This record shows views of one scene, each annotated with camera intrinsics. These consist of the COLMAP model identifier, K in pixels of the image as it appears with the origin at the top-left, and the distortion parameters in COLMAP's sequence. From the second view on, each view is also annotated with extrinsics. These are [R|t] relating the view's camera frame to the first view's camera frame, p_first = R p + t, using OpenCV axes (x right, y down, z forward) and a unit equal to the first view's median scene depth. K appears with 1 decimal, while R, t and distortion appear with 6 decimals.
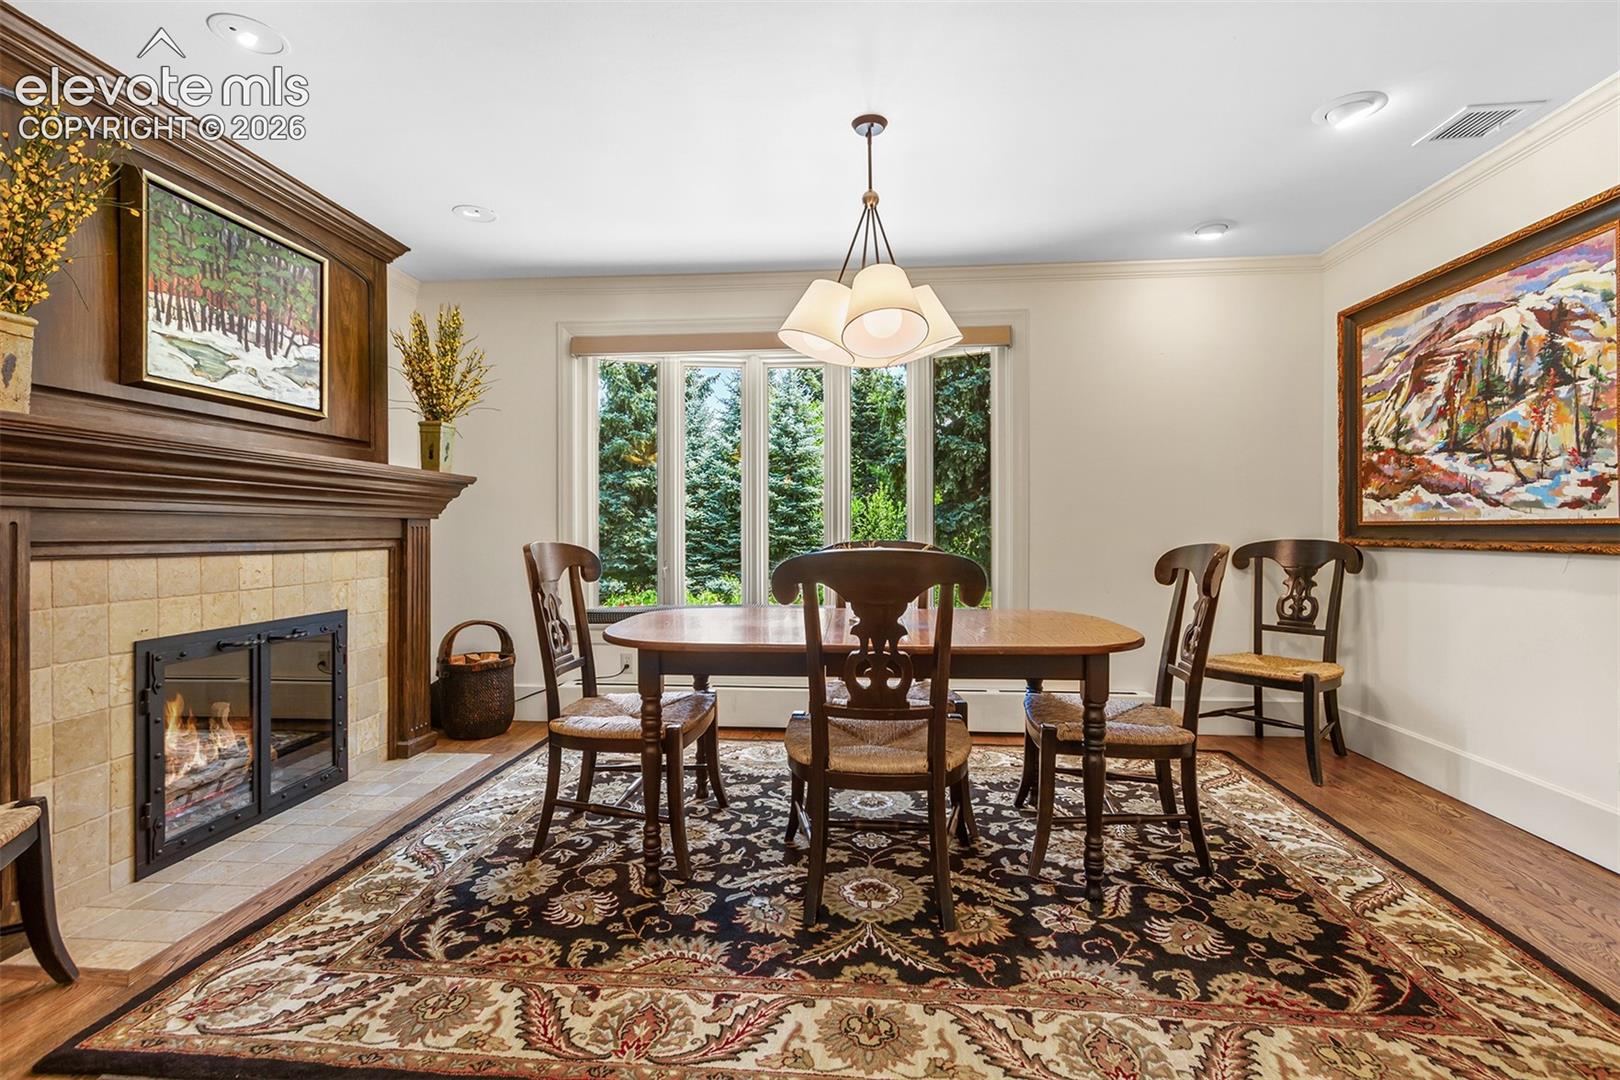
lens RADIAL K [[782.2, 0, 809.0], [0, 782.2, 529.3], [0, 0, 1]] dist [0.006220, -0.000894]
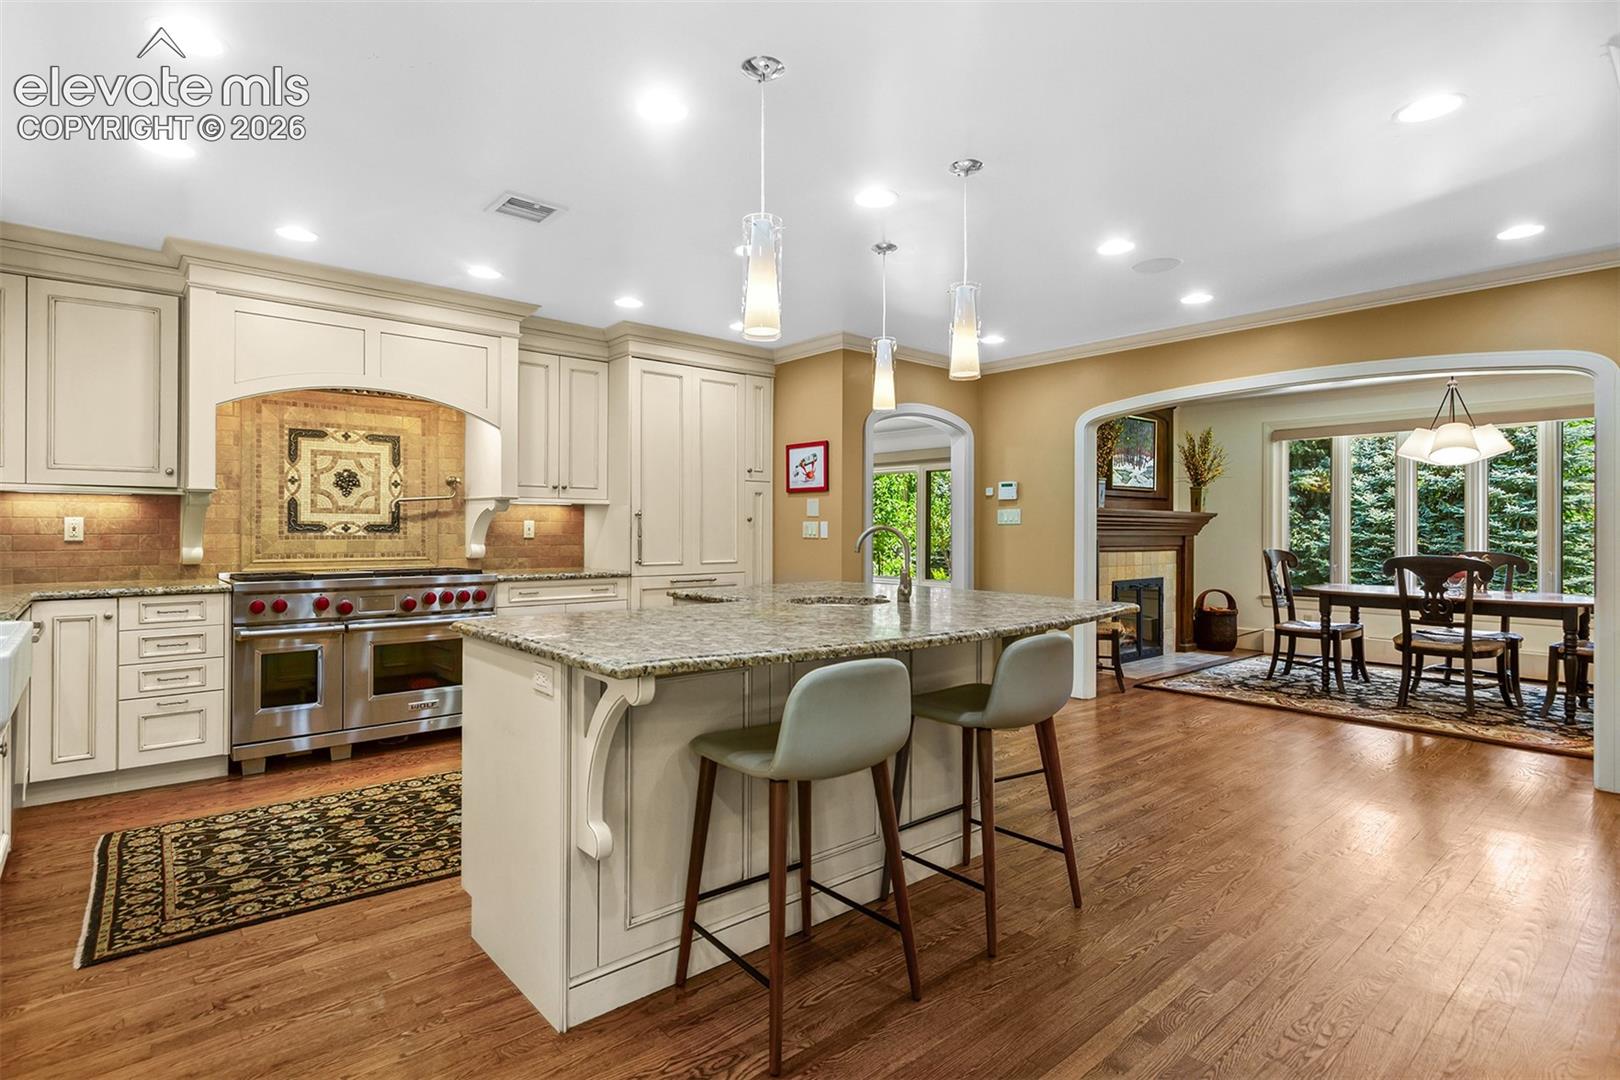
lens RADIAL K [[811.6, 0, 804.7], [0, 811.6, 523.2], [0, 0, 1]] dist [0.012780, 0.001325]
pose [[0.720841, 0.003542, -0.693091, 0.280498], [-0.007378, 0.999970, -0.002562, -0.038353], [0.693061, 0.006960, 0.720845, -1.408185]]
